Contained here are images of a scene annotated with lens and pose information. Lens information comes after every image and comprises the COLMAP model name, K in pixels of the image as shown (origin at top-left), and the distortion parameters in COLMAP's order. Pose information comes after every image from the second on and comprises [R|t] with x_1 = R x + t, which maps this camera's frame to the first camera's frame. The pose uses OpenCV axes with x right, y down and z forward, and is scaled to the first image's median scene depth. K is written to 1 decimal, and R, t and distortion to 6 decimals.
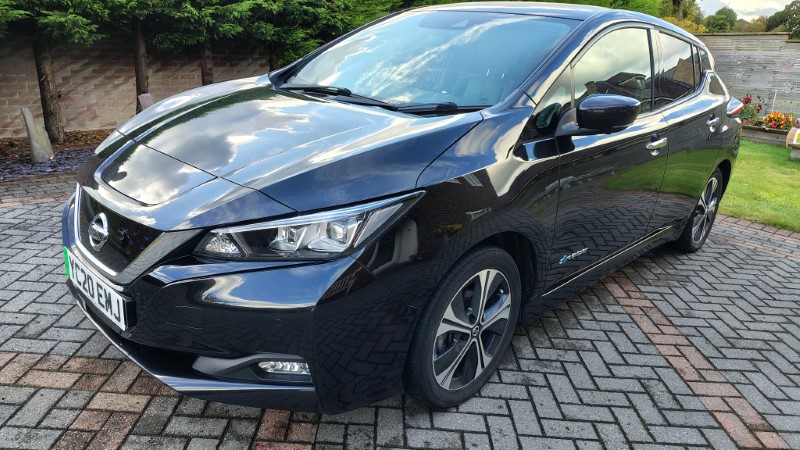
lens RADIAL K [[539.3, 0, 400.0], [0, 539.3, 225.0], [0, 0, 1]] dist [0.060255, -0.081510]
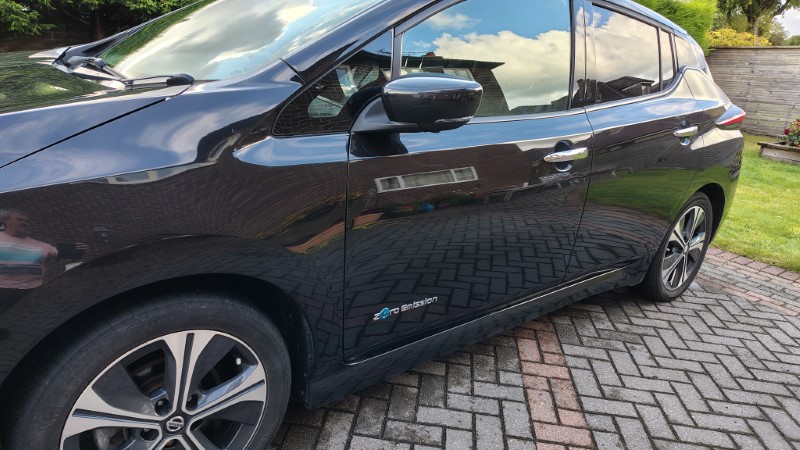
lens RADIAL K [[539.3, 0, 400.0], [0, 539.3, 225.0], [0, 0, 1]] dist [0.060255, -0.081510]
pose [[0.993305, 0.051524, -0.103398, 0.275530], [-0.053948, 0.998327, -0.020782, -0.025127], [0.102155, 0.026221, 0.994423, 0.223352]]
